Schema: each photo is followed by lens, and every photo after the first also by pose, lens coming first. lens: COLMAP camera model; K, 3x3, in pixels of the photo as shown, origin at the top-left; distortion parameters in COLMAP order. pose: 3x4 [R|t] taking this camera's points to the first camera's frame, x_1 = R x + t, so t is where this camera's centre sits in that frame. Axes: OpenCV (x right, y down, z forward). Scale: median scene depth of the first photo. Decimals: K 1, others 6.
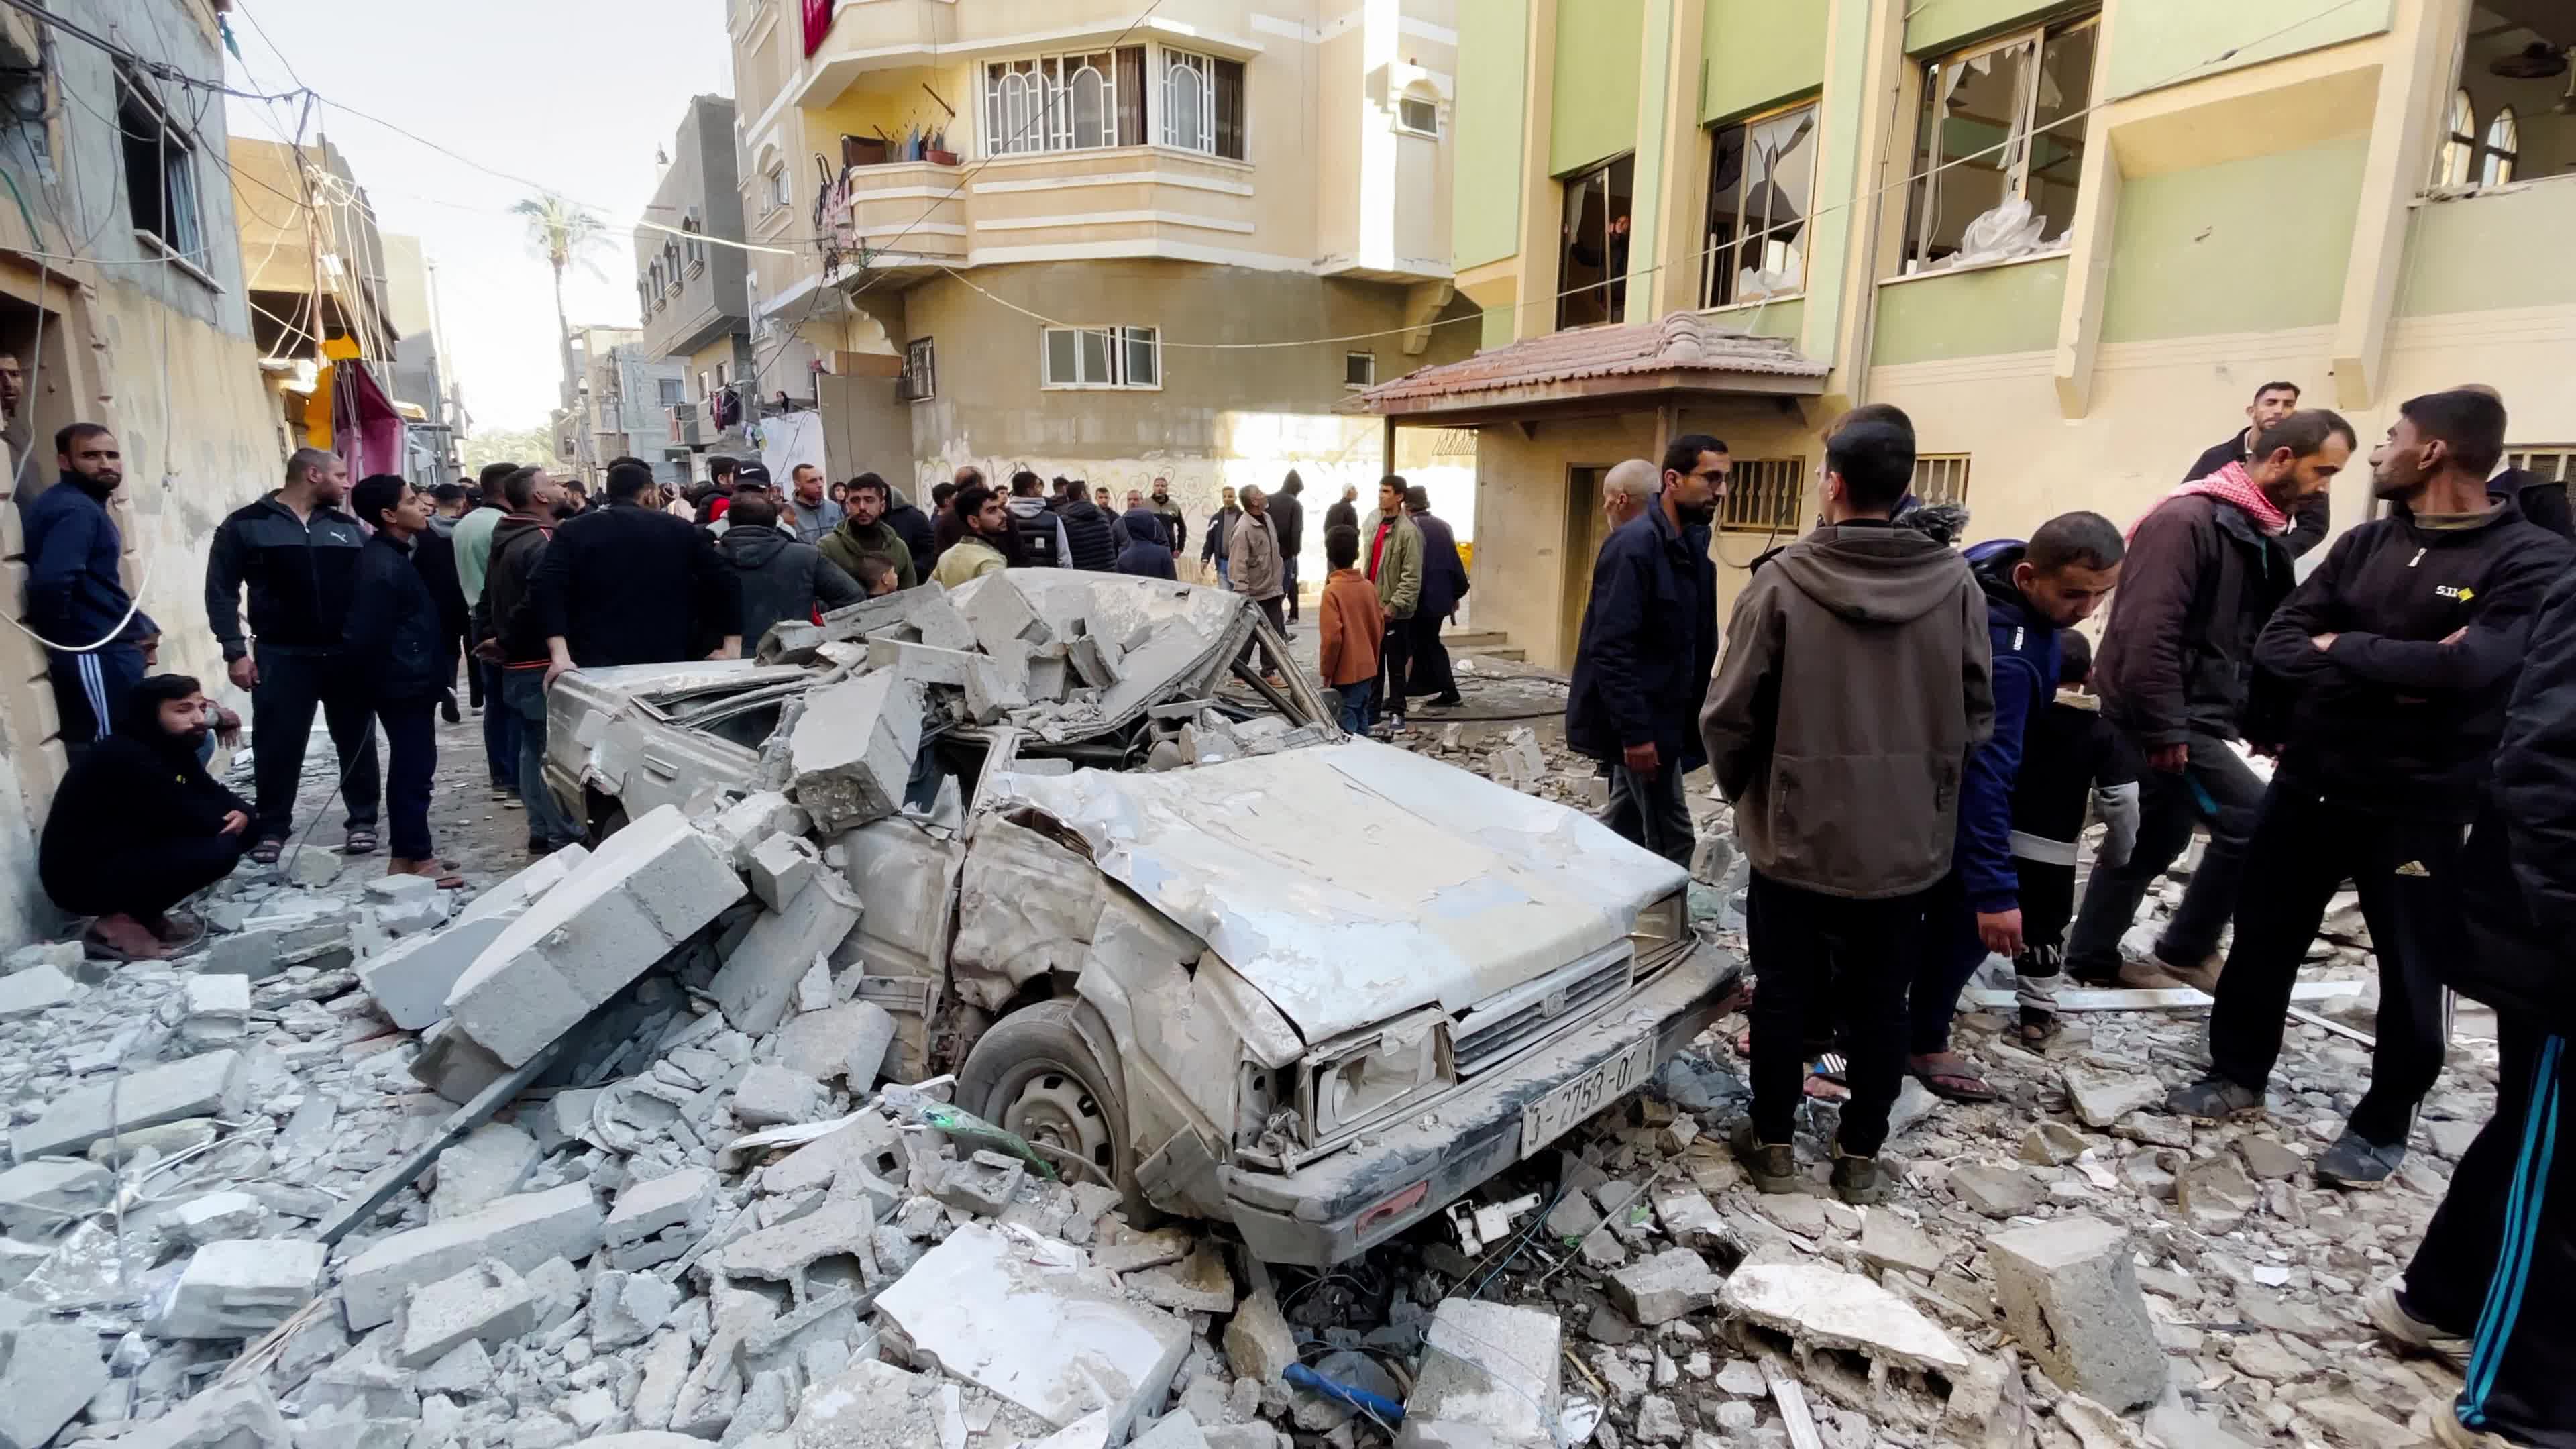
lens RADIAL K [[1034.4, 0, 1277.8], [0, 1034.4, 658.8], [0, 0, 1]] dist [-0.000699, -0.014065]
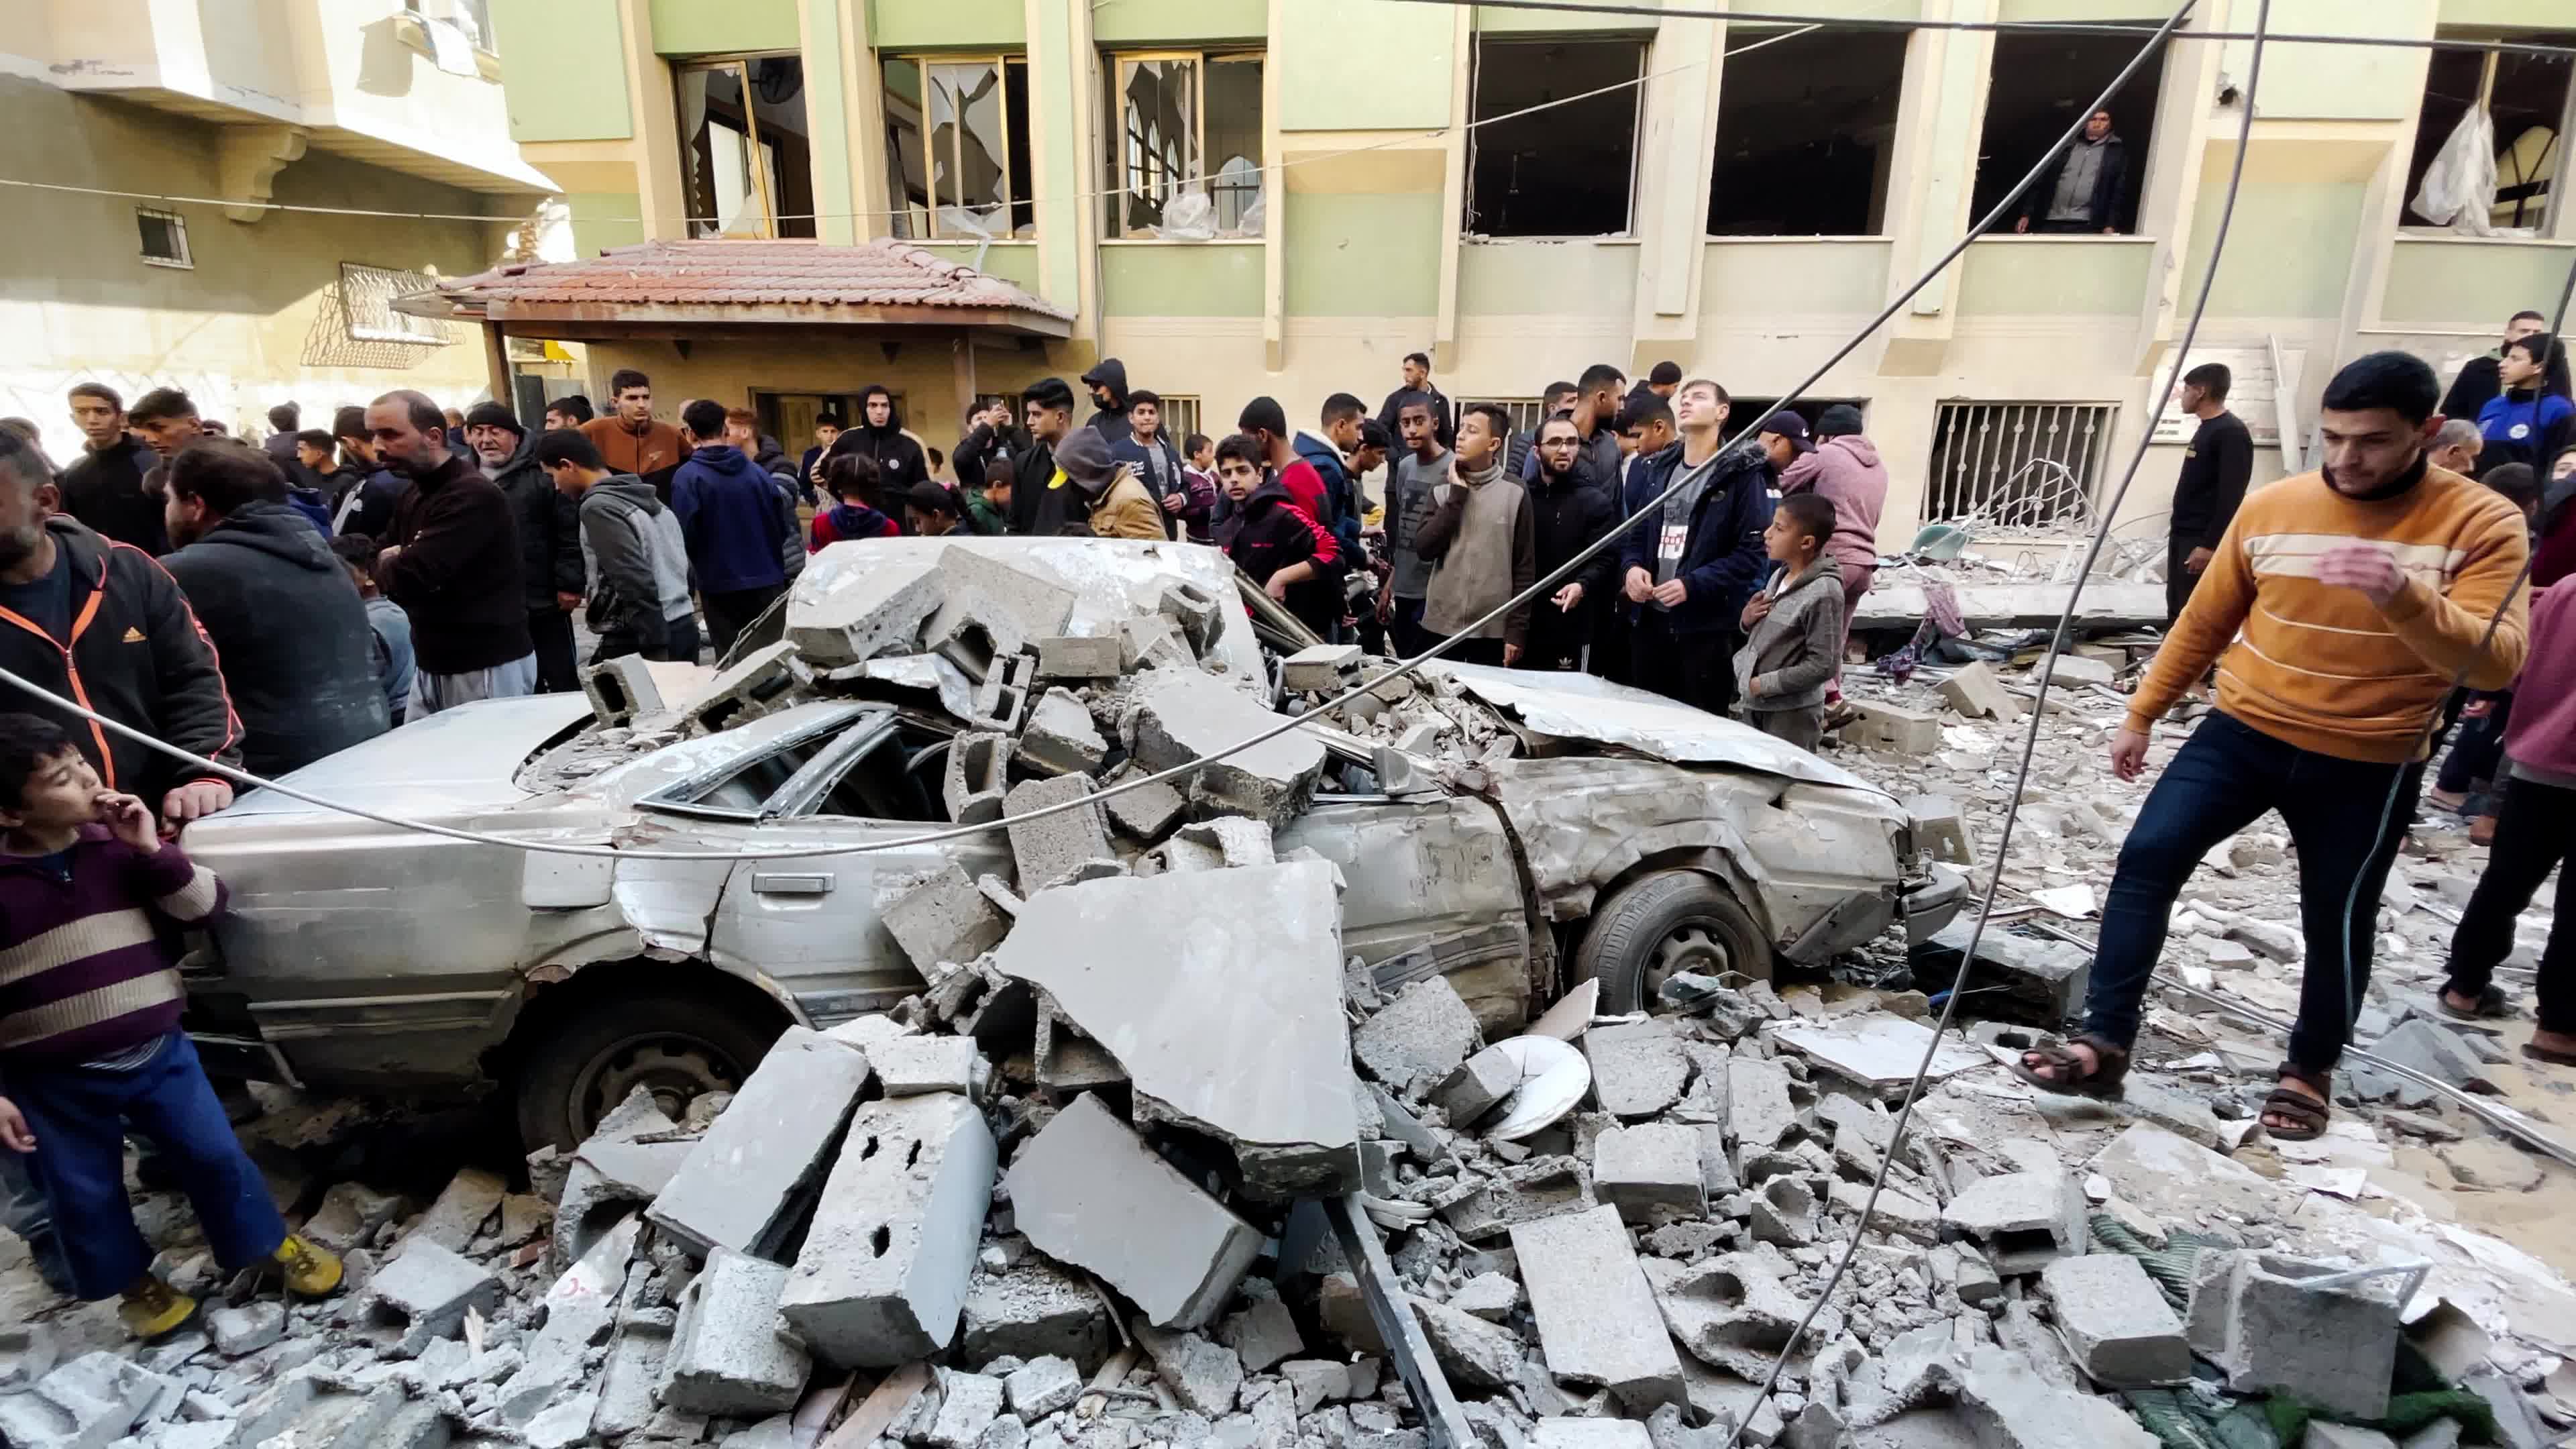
lens RADIAL K [[1034.4, 0, 1277.8], [0, 1034.4, 658.8], [0, 0, 1]] dist [-0.000699, -0.014065]
pose [[0.643869, -0.159567, 0.748312, -0.245475], [0.107674, 0.987176, 0.117856, -0.019943], [-0.757522, 0.004690, 0.652793, 0.098272]]
